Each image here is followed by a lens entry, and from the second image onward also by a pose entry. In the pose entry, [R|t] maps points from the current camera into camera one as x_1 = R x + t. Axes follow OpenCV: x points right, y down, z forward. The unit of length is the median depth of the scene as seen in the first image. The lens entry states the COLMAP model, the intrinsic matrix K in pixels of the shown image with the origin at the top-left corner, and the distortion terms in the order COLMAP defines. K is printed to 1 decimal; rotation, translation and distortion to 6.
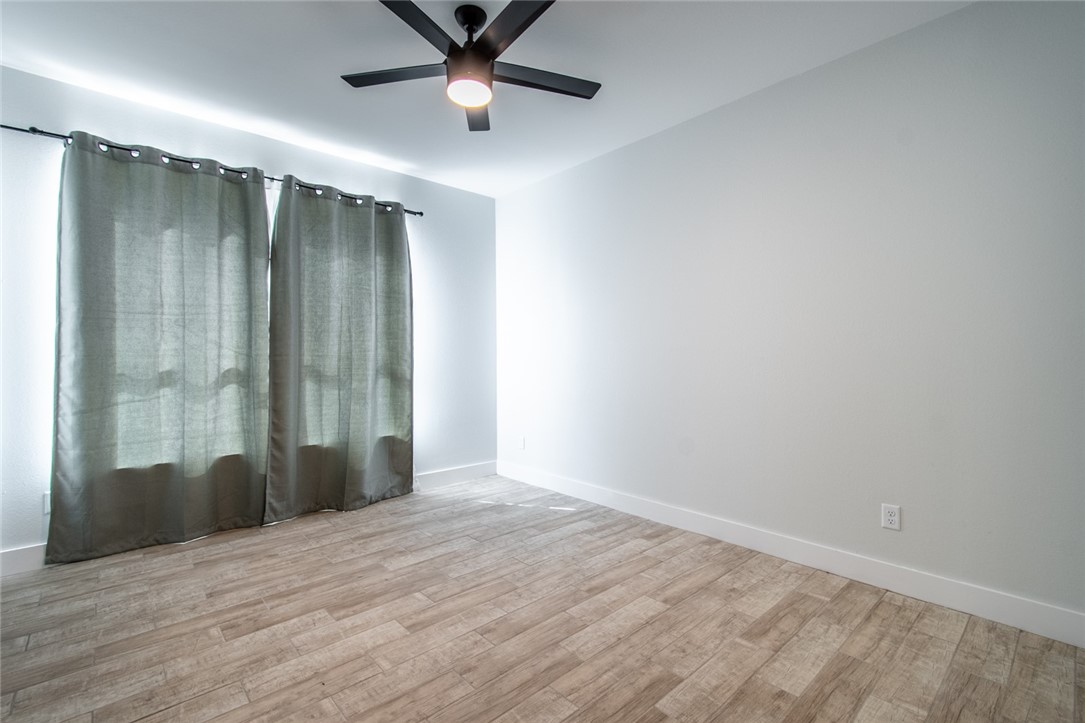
lens RADIAL K [[485.7, 0, 541.6], [0, 485.7, 361.5], [0, 0, 1]] dist [0.005291, -0.001353]
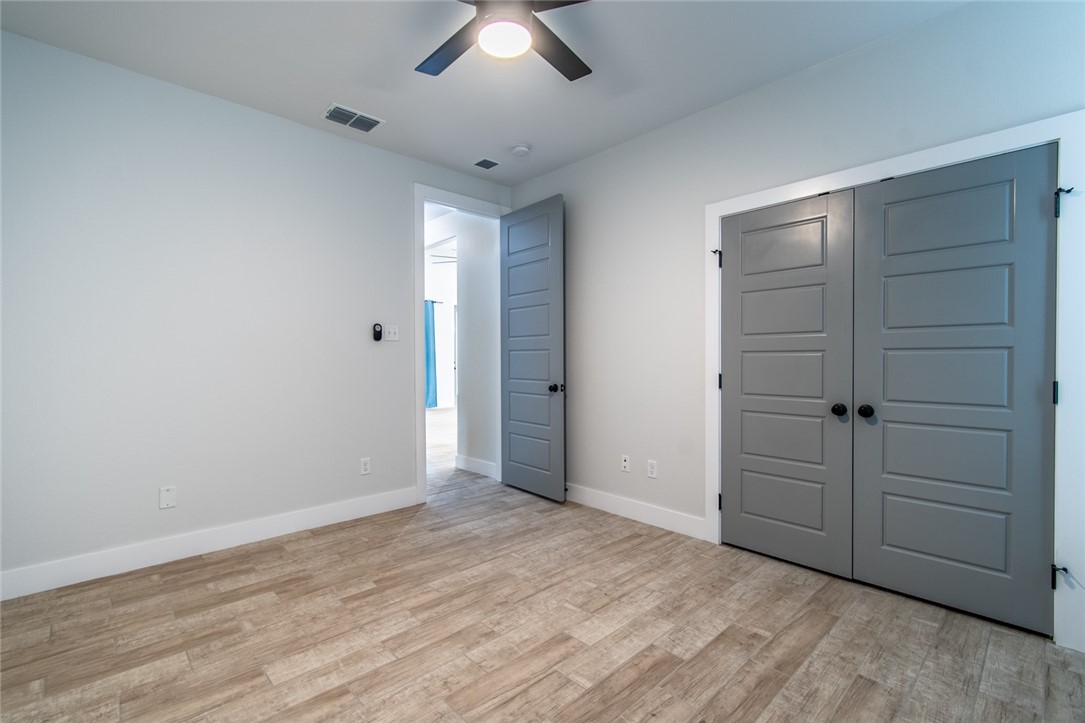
lens RADIAL K [[485.7, 0, 539.6], [0, 485.7, 356.5], [0, 0, 1]] dist [0.005291, -0.001353]
pose [[-0.999872, 0.005079, -0.015174, -0.201294], [0.004989, 0.999970, 0.005921, -0.016579], [0.015203, 0.005845, -0.999867, 1.957681]]
